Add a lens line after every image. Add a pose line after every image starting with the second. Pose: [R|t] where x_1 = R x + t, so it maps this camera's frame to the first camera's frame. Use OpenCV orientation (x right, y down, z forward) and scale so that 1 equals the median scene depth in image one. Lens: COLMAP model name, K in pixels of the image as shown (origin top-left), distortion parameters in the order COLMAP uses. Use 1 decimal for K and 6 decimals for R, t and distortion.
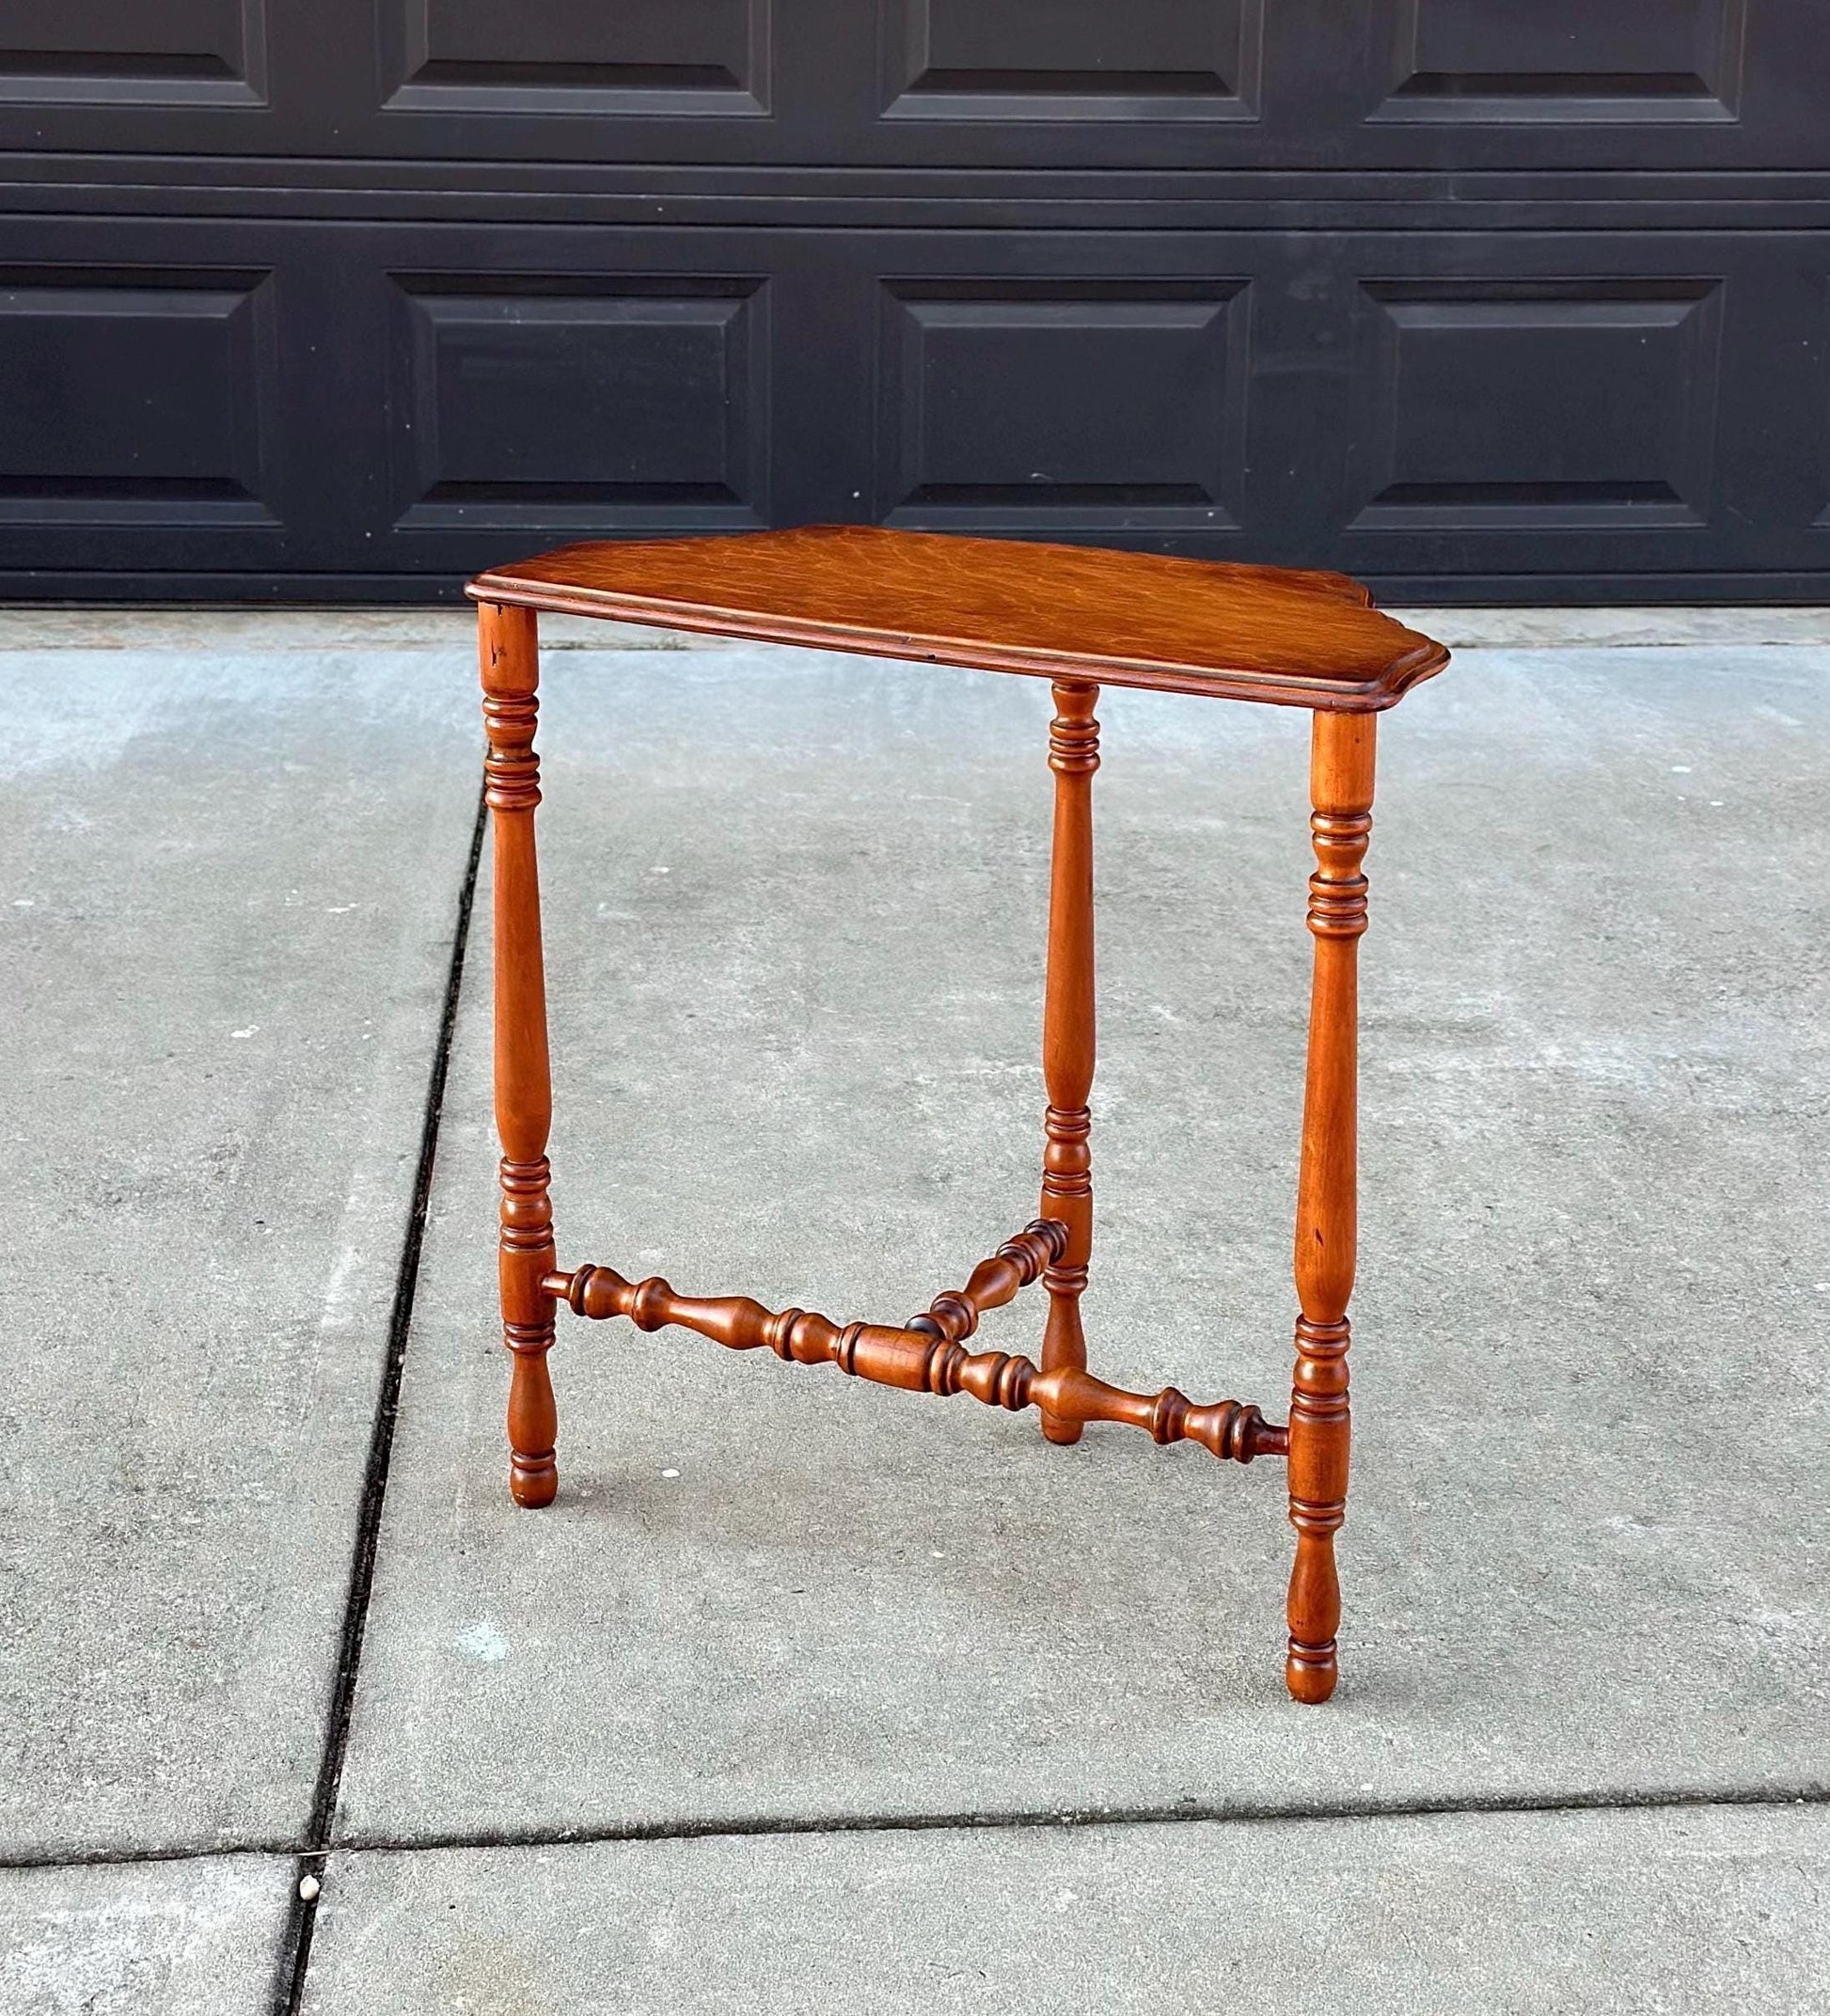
lens RADIAL K [[3697.6, 0, 917.2], [0, 3697.6, 813.1], [0, 0, 1]] dist [0.204572, 0.113058]
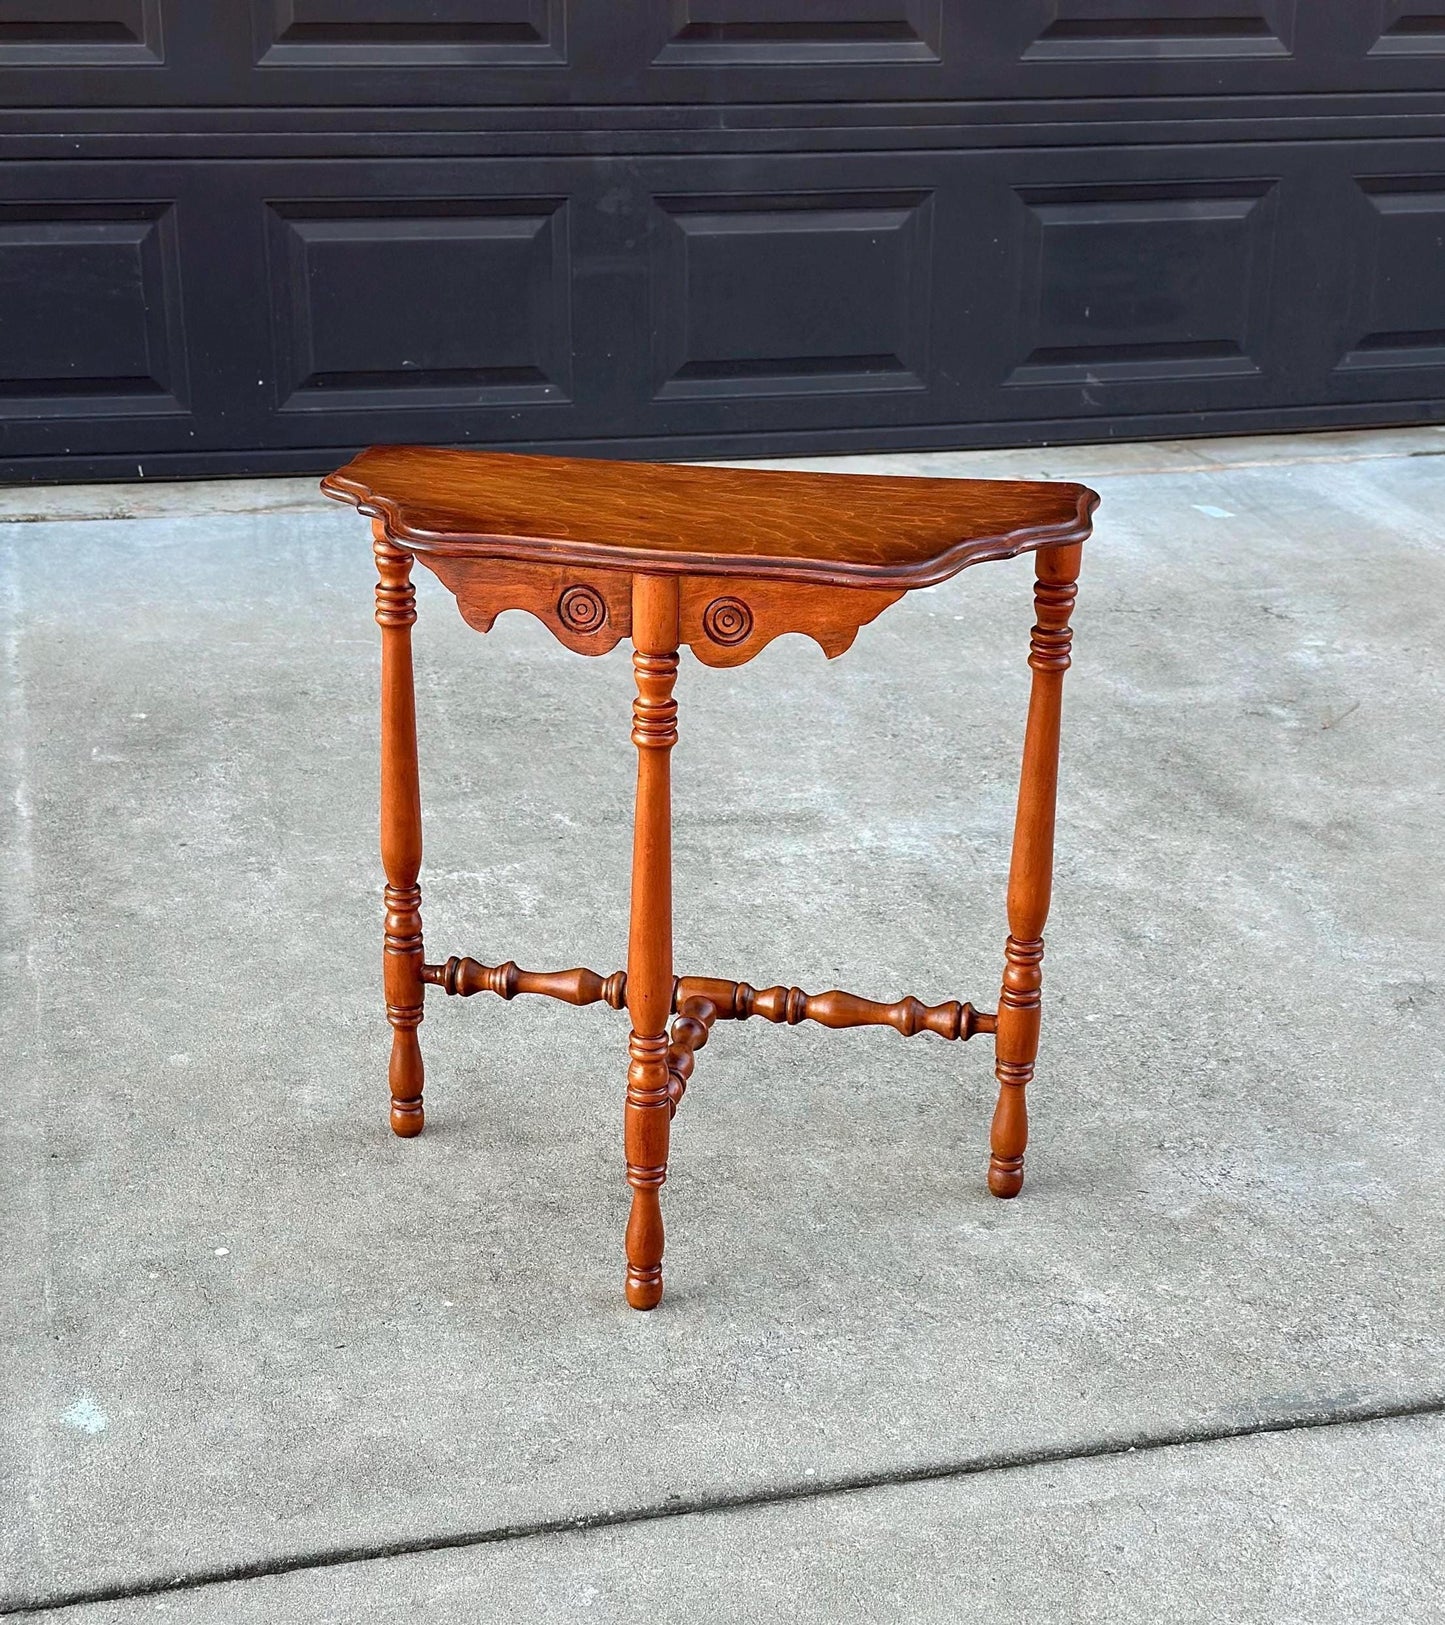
lens RADIAL K [[2760.7, 0, 719.9], [0, 2760.7, 923.4], [0, 0, 1]] dist [0.237734, -0.241949]
pose [[0.986767, -0.066656, 0.147813, -0.022476], [0.047656, 0.990557, 0.128550, -0.029167], [-0.154986, -0.119804, 0.980626, 0.053835]]
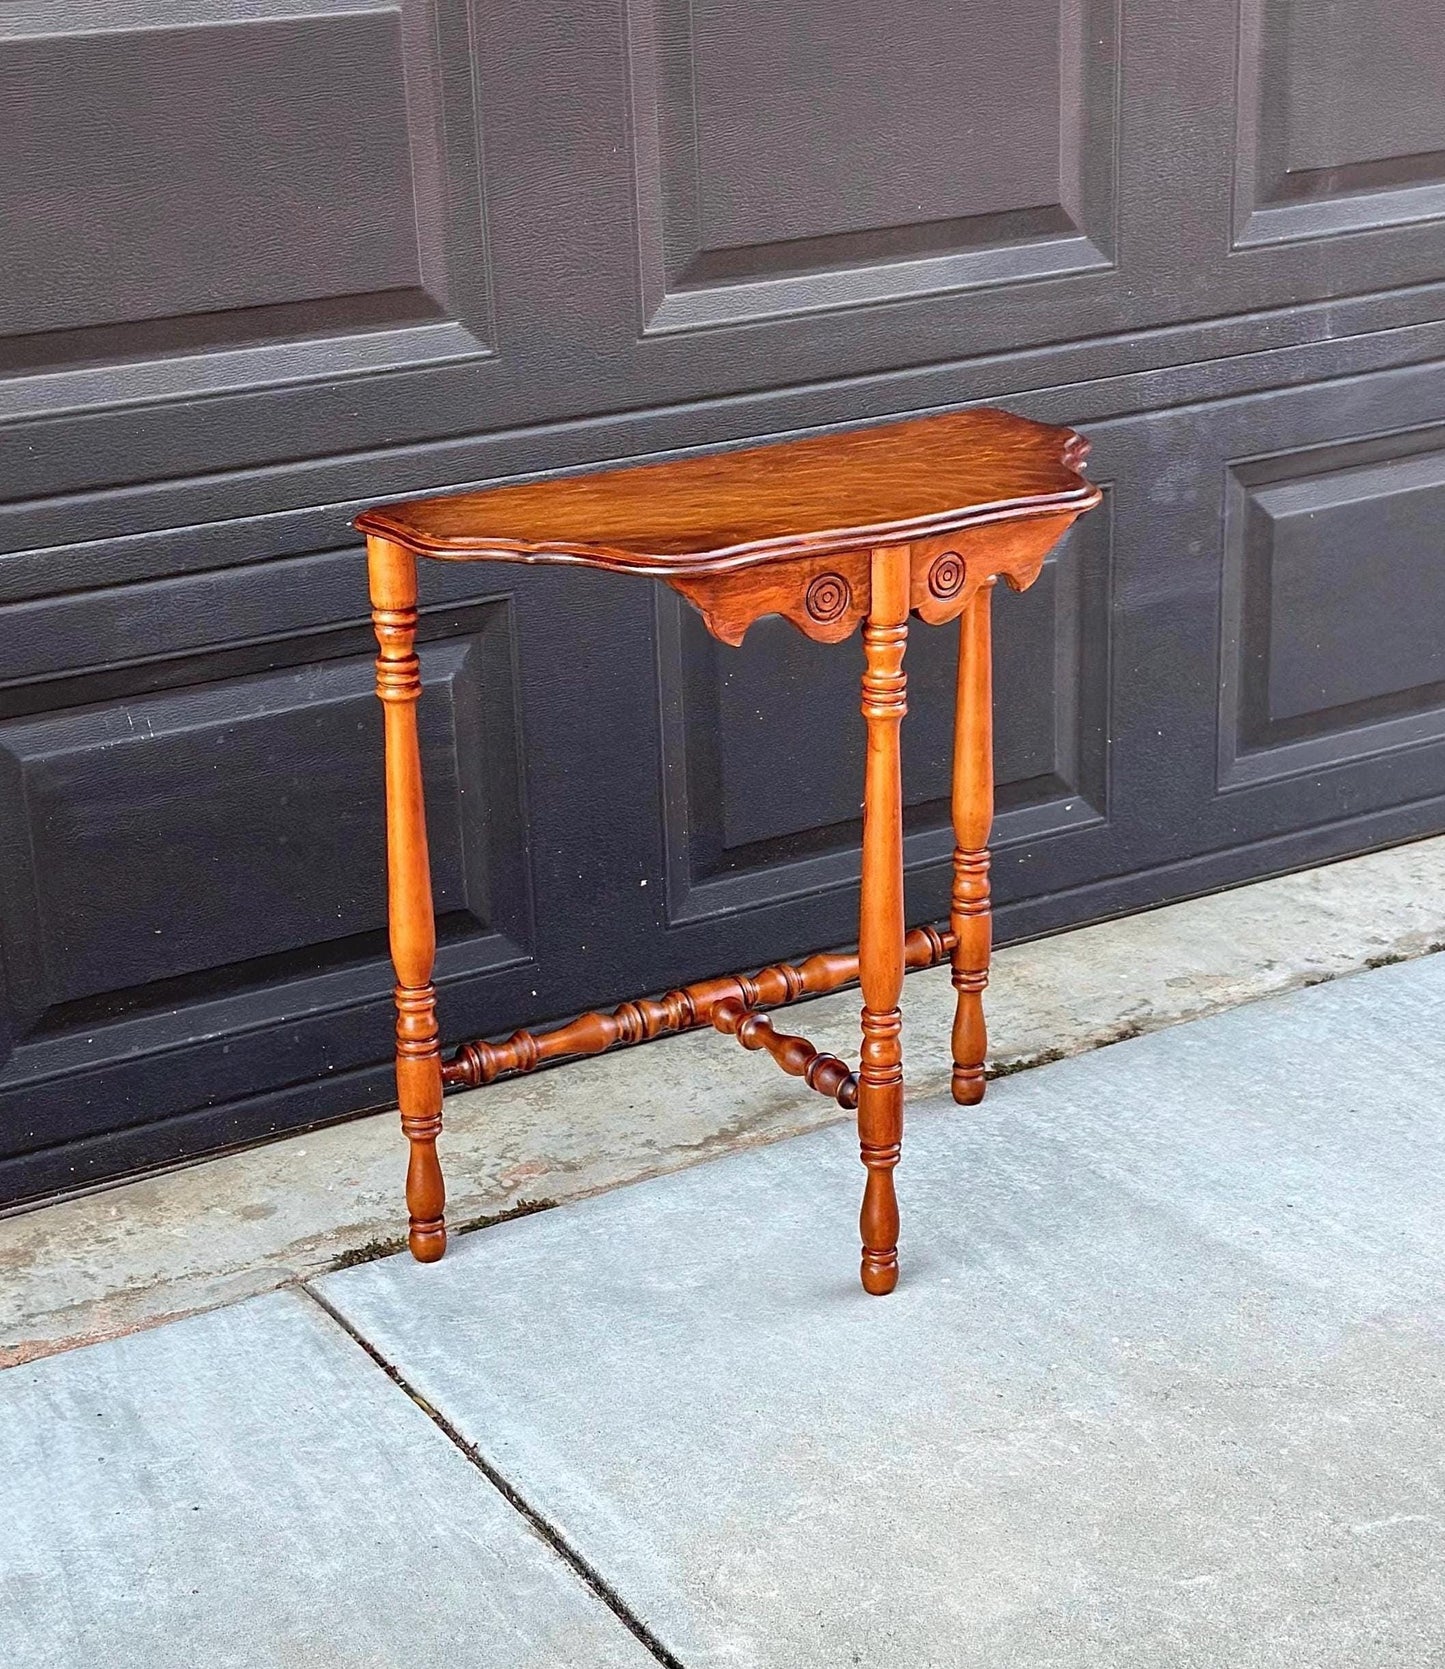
lens RADIAL K [[3122.2, 0, 730.5], [0, 3122.2, 918.7], [0, 0, 1]] dist [0.153595, -0.021610]
pose [[0.898150, -0.199322, 0.391916, -0.328033], [0.156686, 0.977921, 0.138278, -0.225443], [-0.410824, -0.062787, 0.909550, 0.683695]]
